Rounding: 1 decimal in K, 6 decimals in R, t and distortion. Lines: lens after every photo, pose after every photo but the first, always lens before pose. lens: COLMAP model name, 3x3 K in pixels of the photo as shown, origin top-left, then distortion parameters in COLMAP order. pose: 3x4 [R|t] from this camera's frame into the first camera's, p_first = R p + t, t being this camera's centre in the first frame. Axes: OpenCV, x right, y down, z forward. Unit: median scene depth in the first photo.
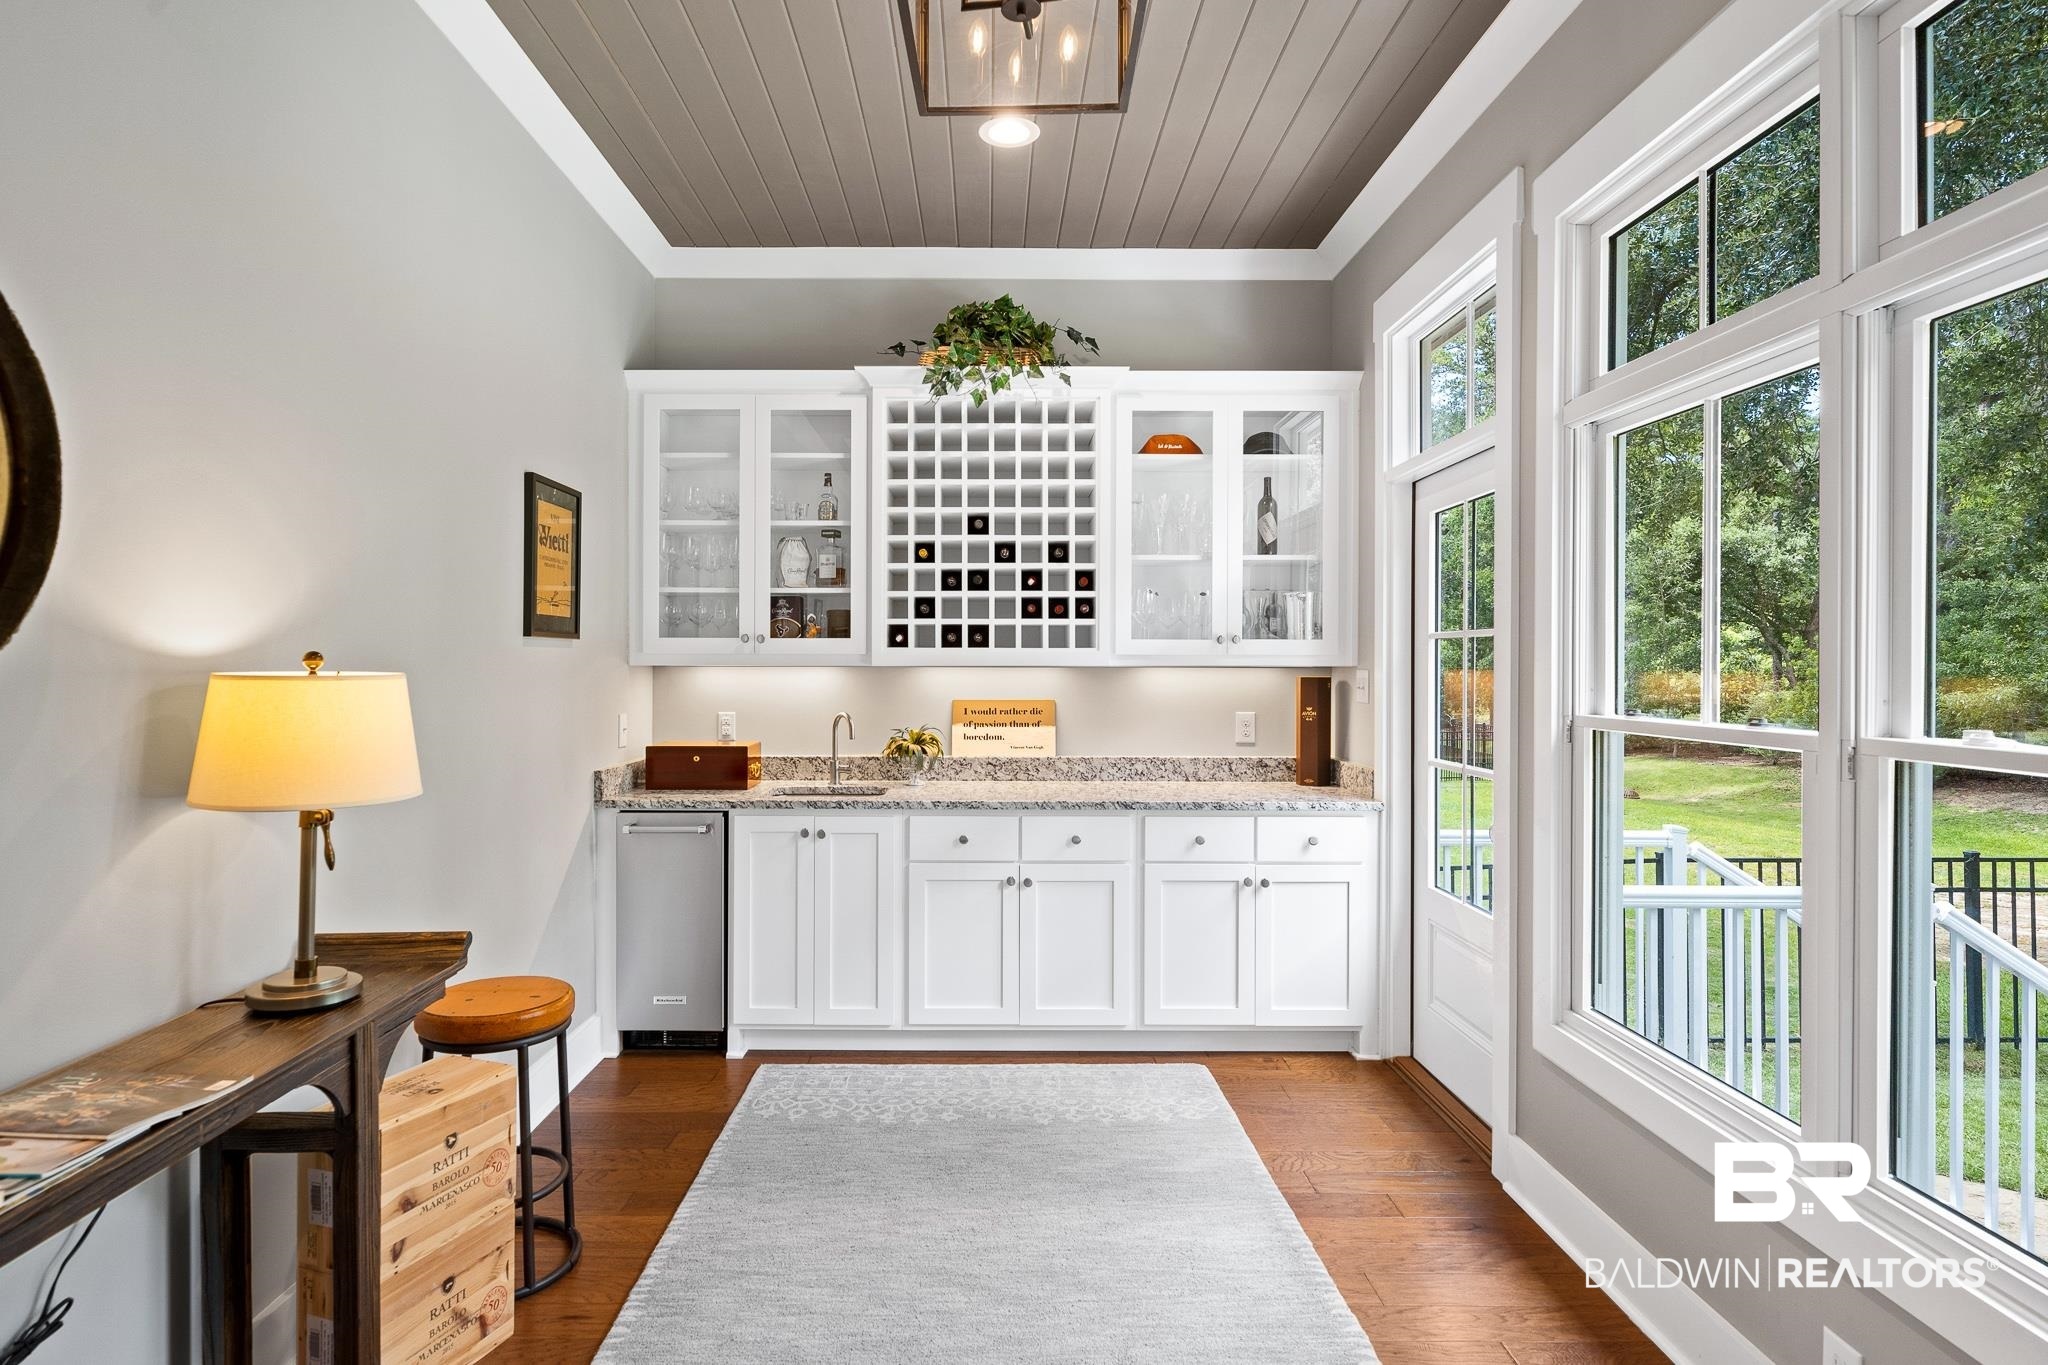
lens RADIAL K [[1090.7, 0, 994.3], [0, 1090.7, 663.8], [0, 0, 1]] dist [0.001295, -0.000482]
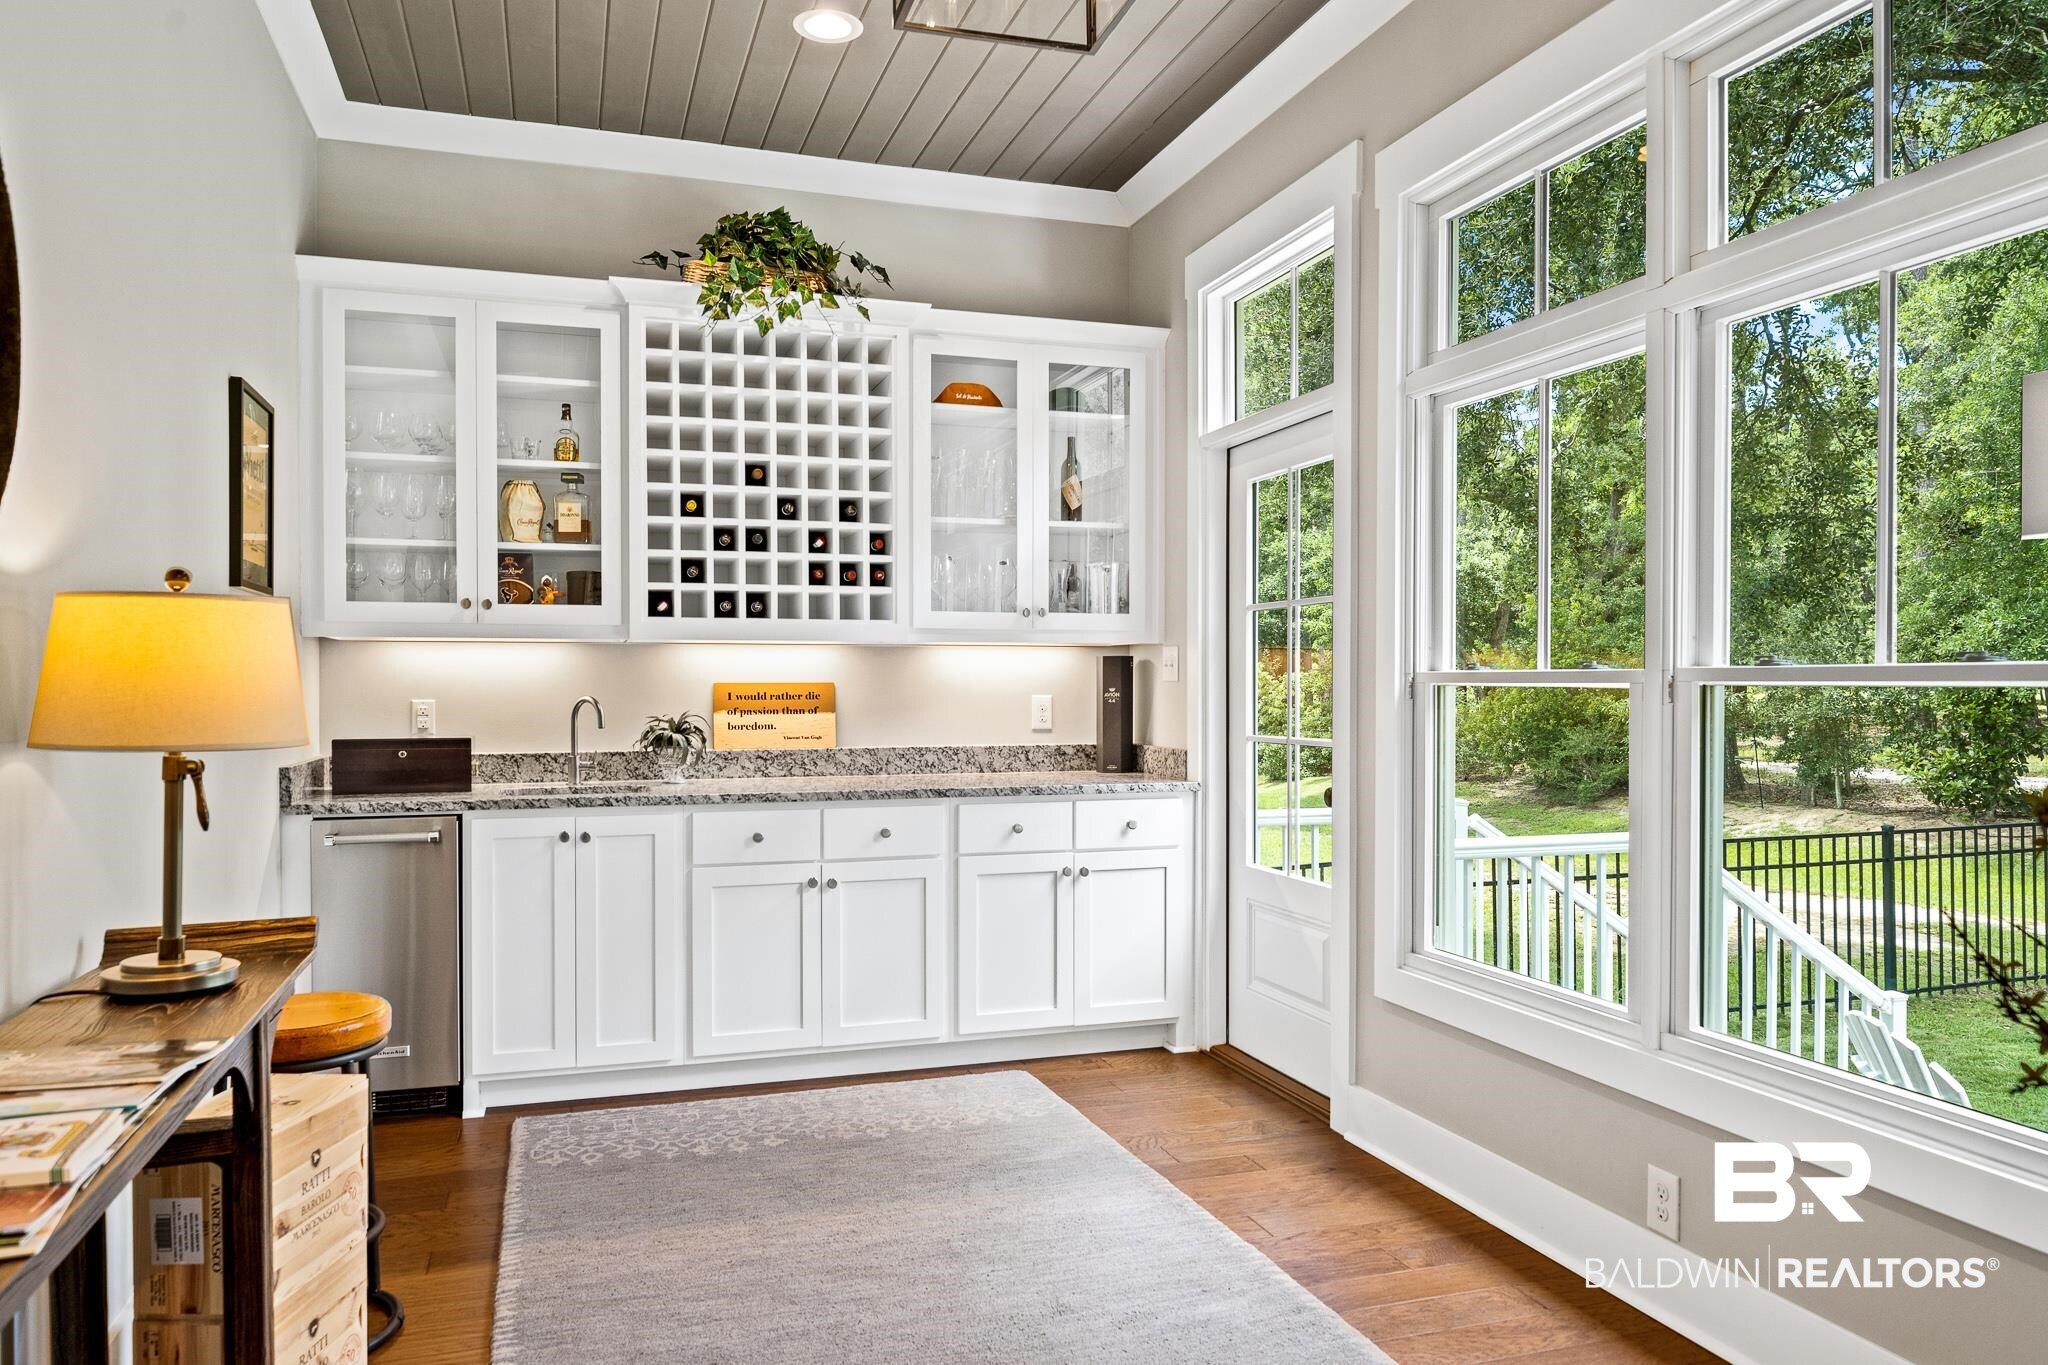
lens RADIAL K [[1379.7, 0, 1015.8], [0, 1379.7, 696.5], [0, 0, 1]] dist [0.000797, 0.000925]
pose [[0.950760, -0.006478, 0.309859, -0.158838], [0.003149, 0.999932, 0.011241, 0.035064], [-0.309911, -0.009712, 0.950716, -0.093296]]
